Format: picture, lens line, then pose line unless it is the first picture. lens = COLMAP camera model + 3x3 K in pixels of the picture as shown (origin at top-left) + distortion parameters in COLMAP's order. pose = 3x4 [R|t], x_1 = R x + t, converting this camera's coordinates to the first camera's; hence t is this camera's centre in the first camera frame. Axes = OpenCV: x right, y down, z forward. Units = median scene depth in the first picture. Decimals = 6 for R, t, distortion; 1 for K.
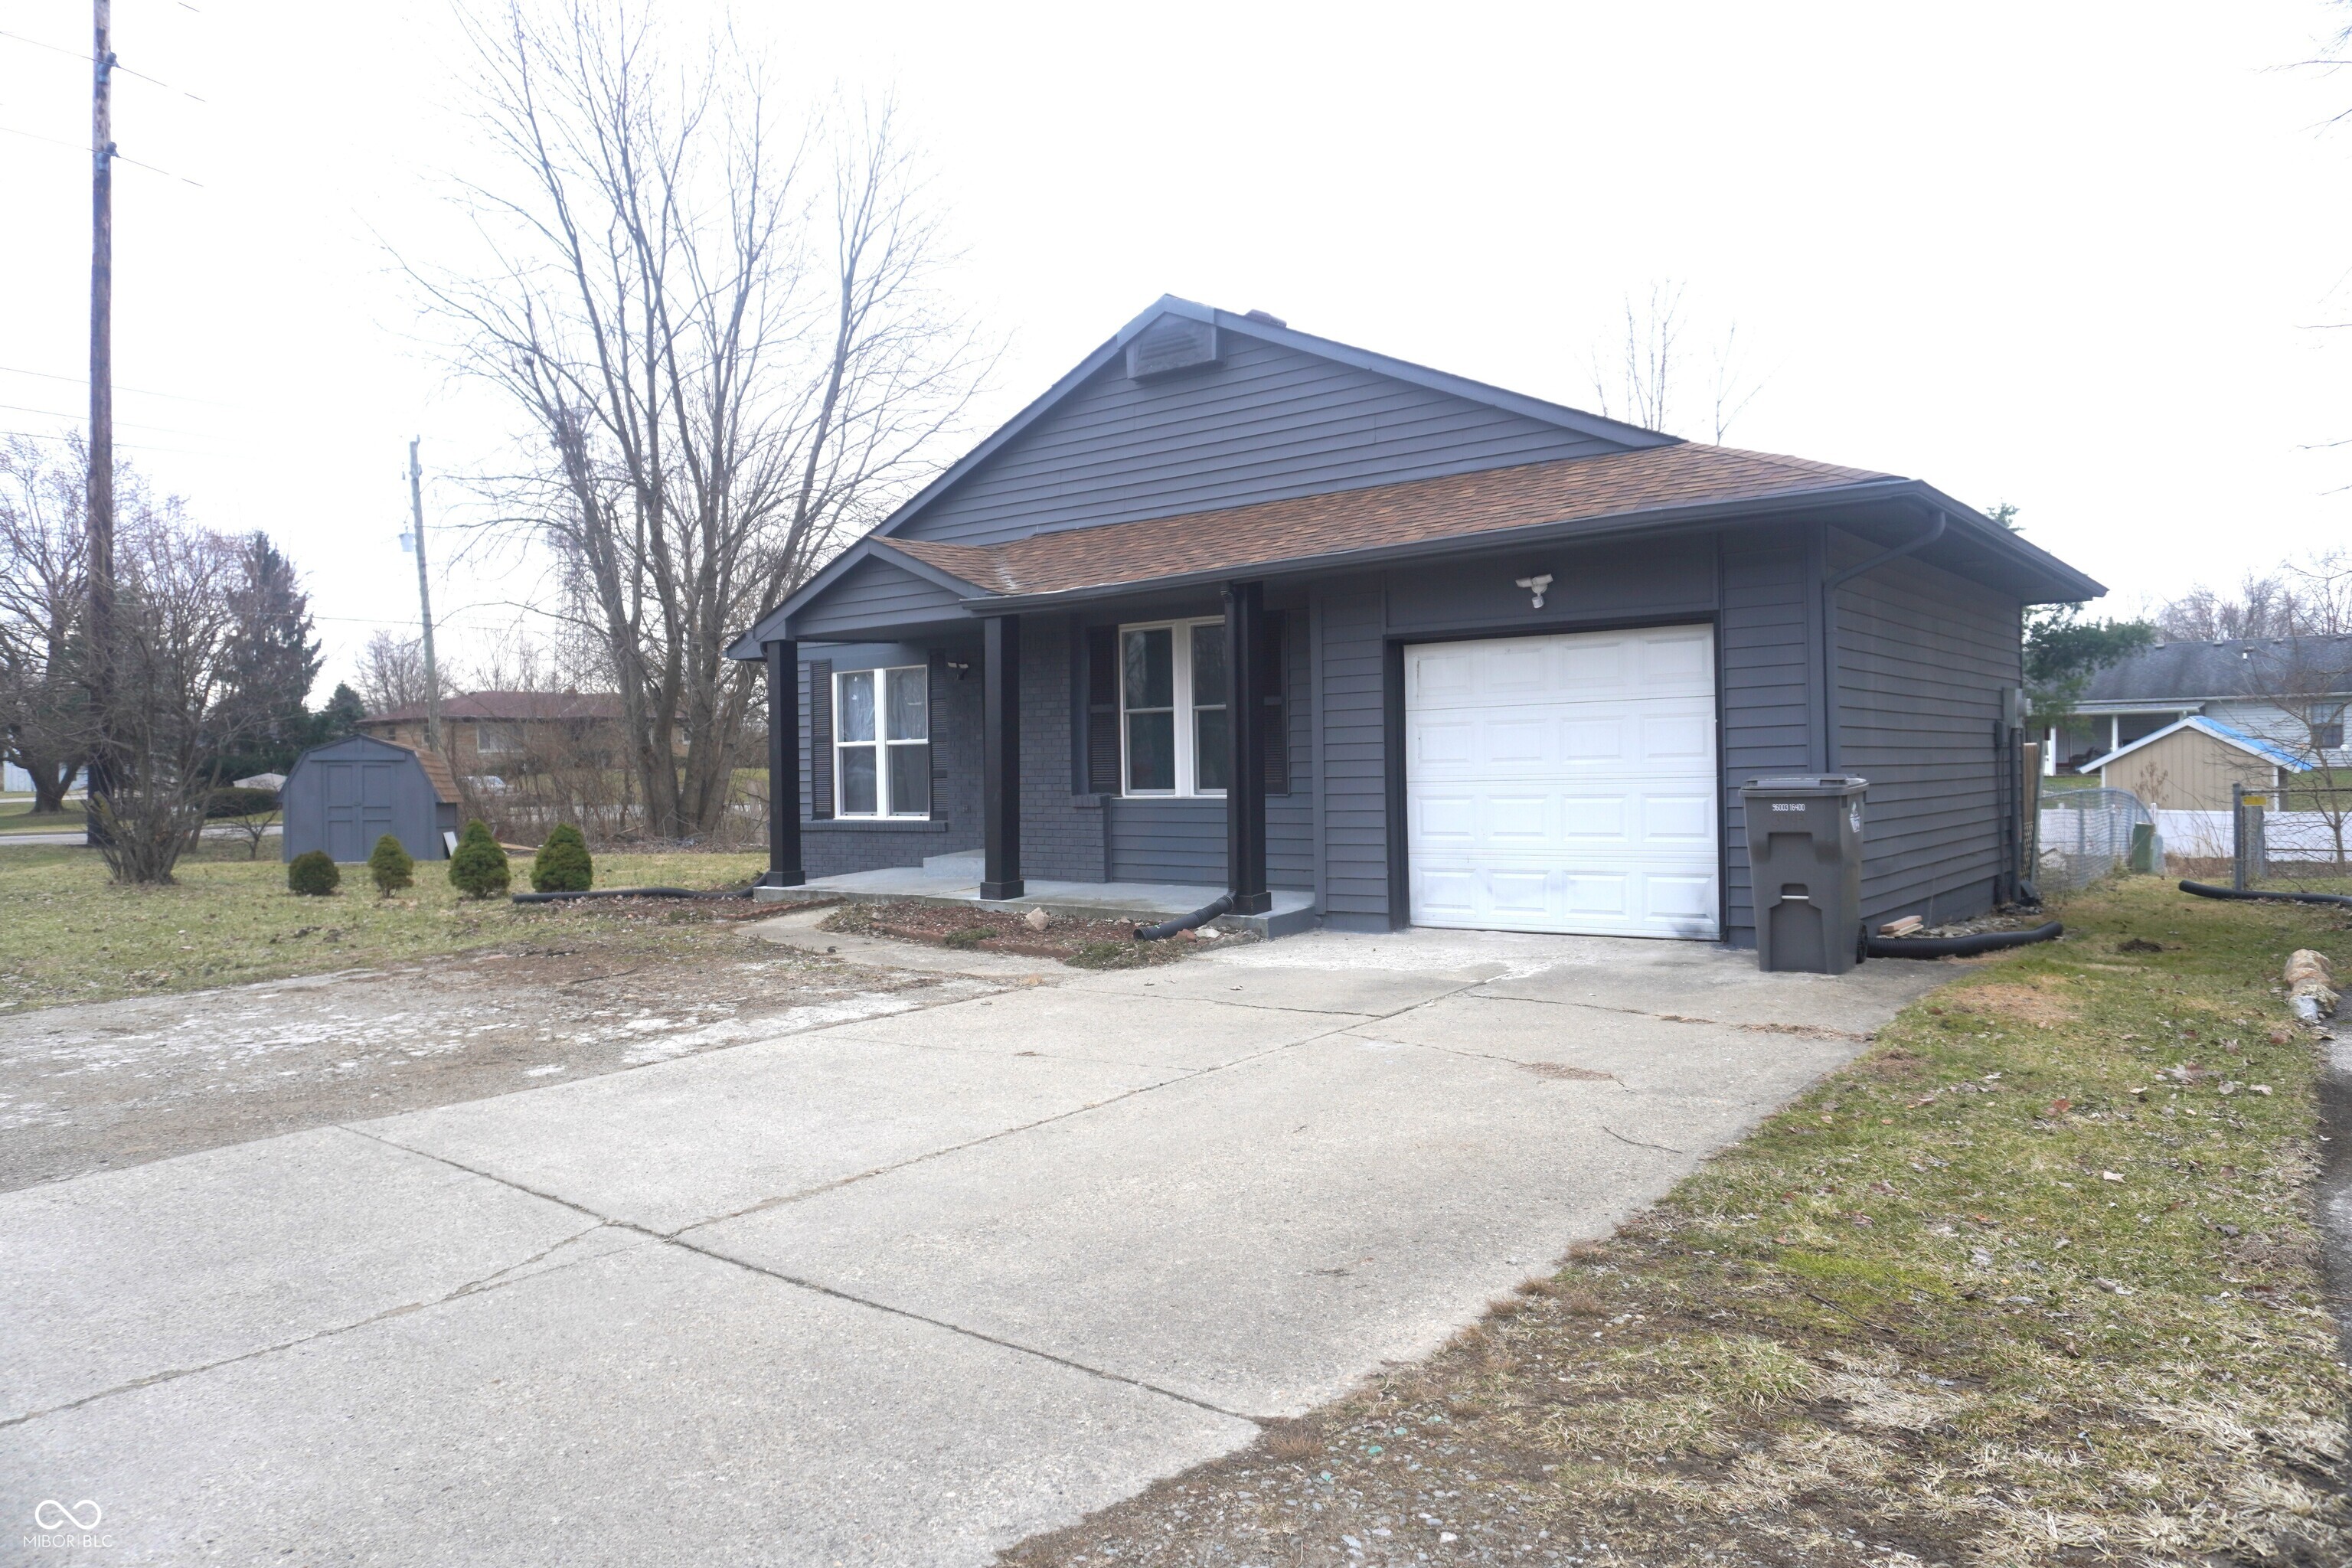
lens RADIAL K [[1541.4, 0, 1179.7], [0, 1541.4, 788.4], [0, 0, 1]] dist [-0.063705, 0.046016]
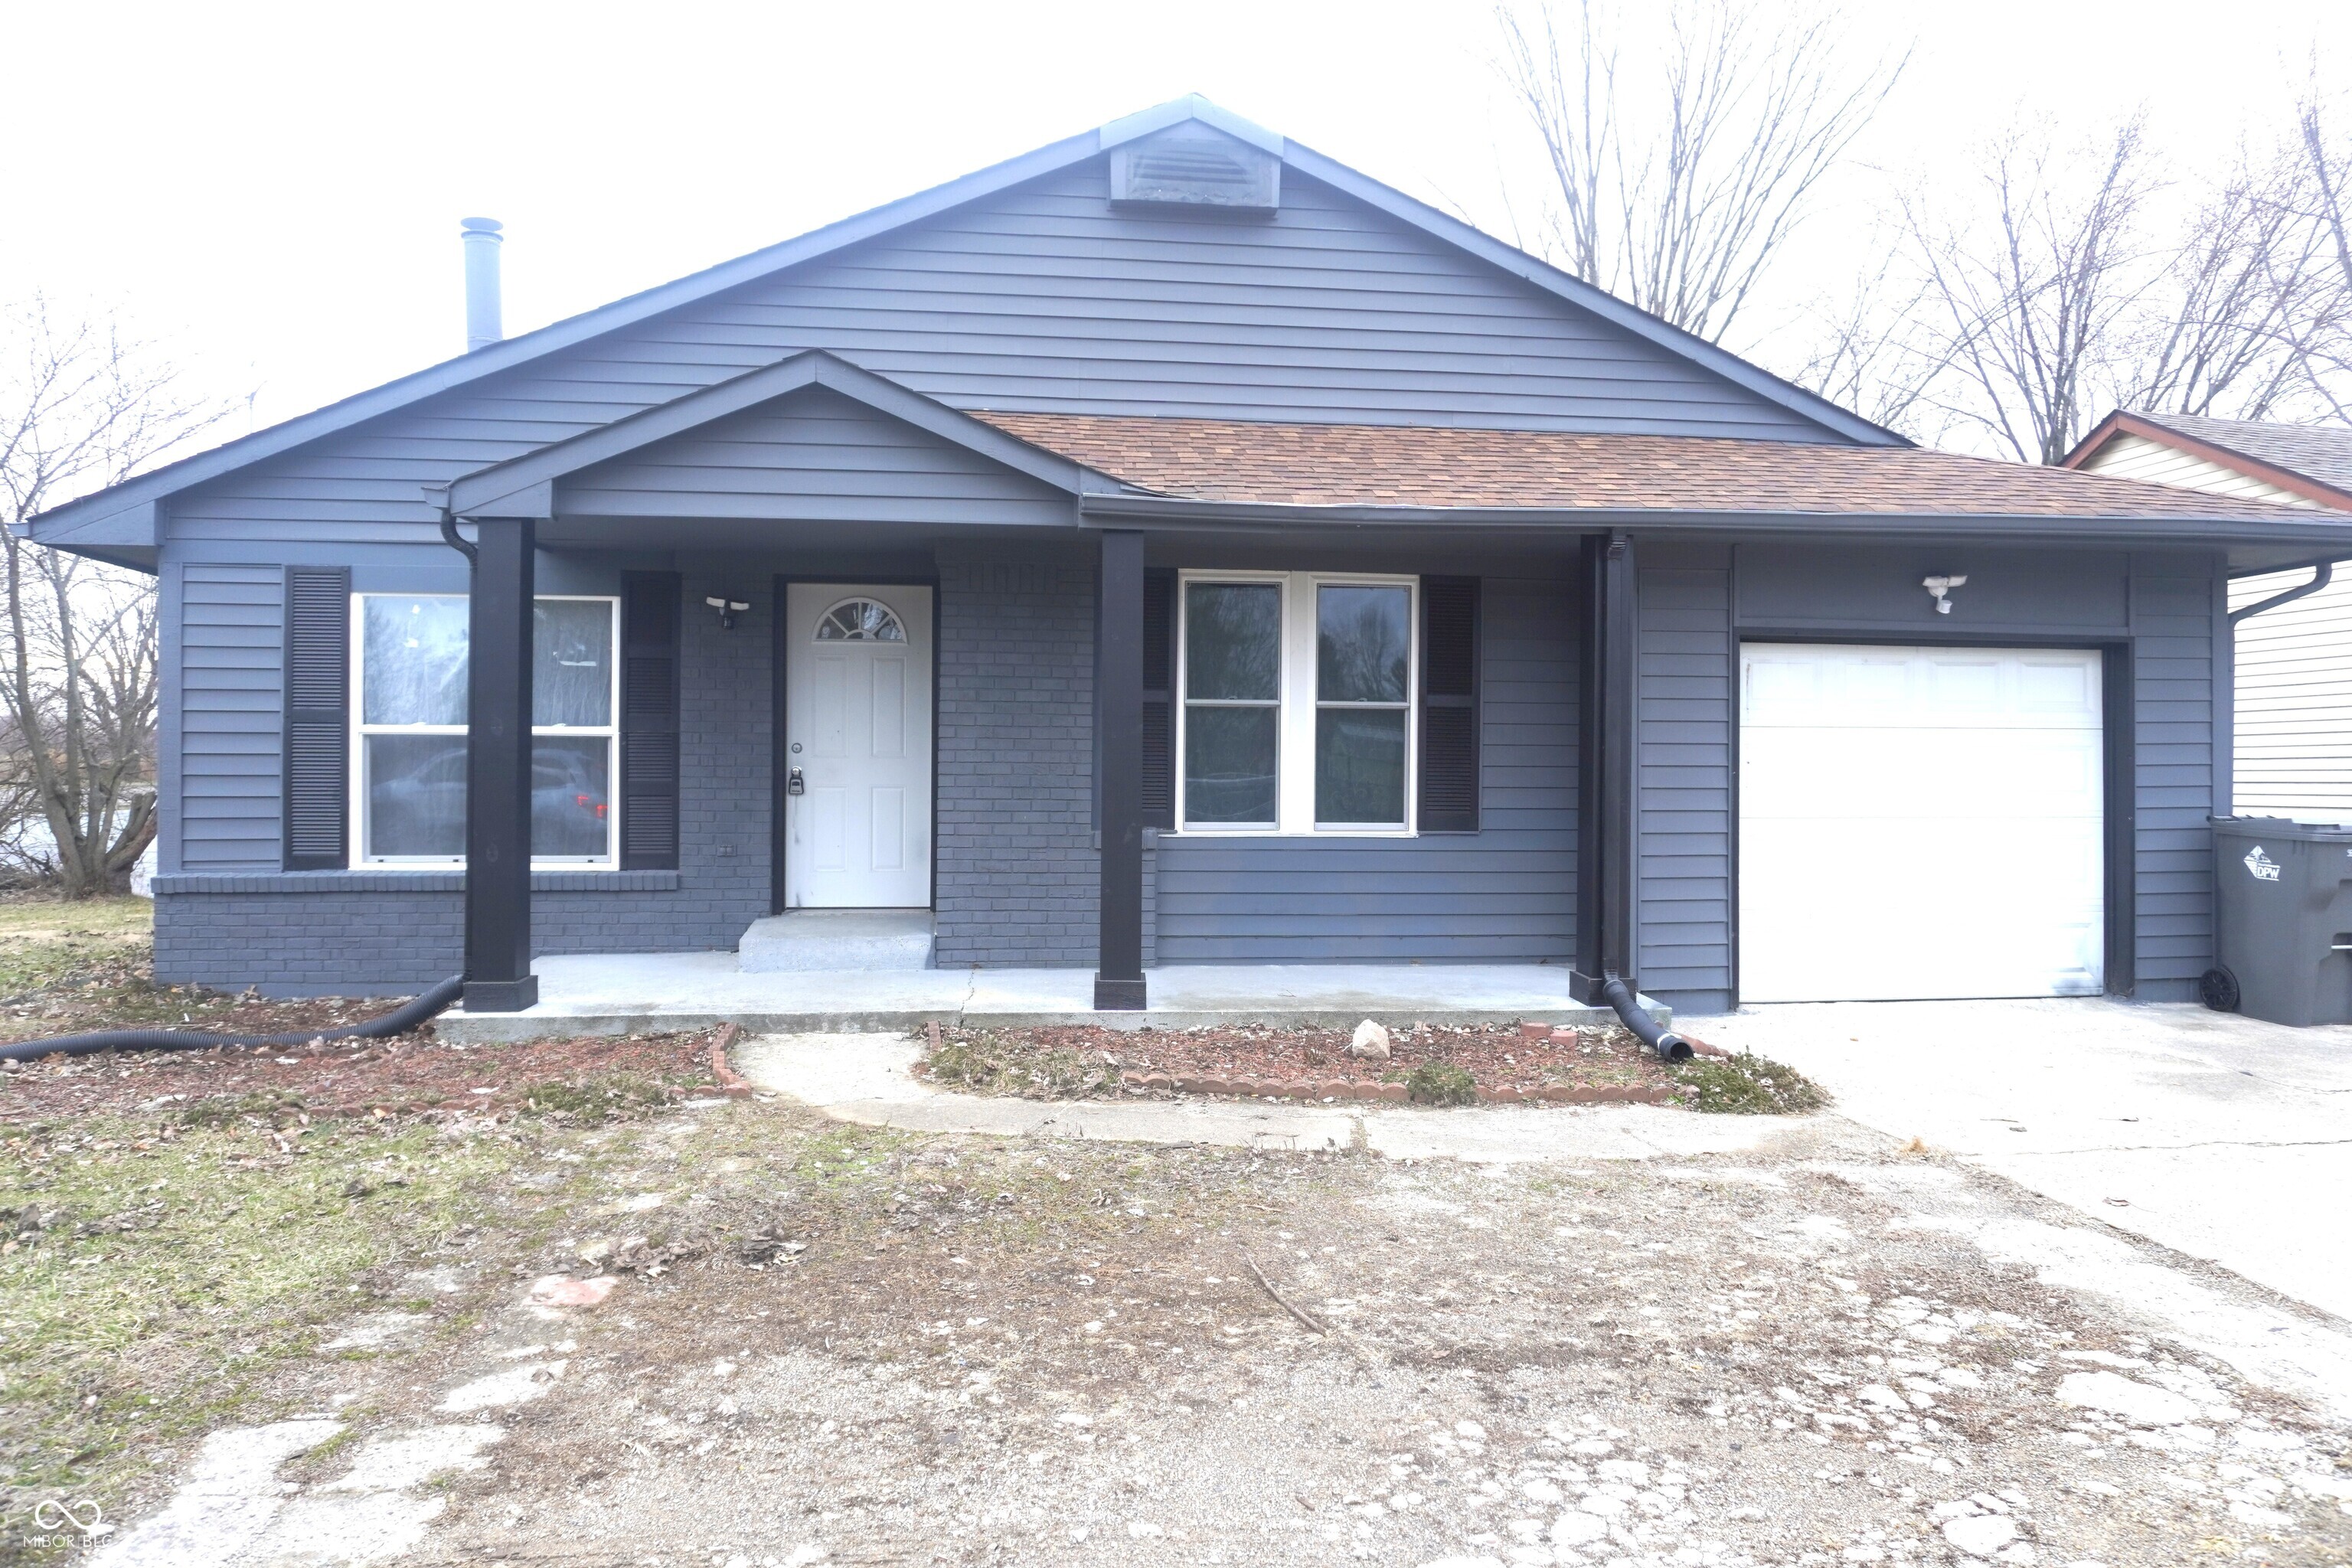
lens RADIAL K [[1541.4, 0, 1179.7], [0, 1541.4, 788.4], [0, 0, 1]] dist [-0.063705, 0.046016]
pose [[0.710497, 0.018766, 0.703450, -0.503098], [-0.011384, 0.999820, -0.015174, -0.003638], [-0.703608, 0.002773, 0.710583, 0.546845]]
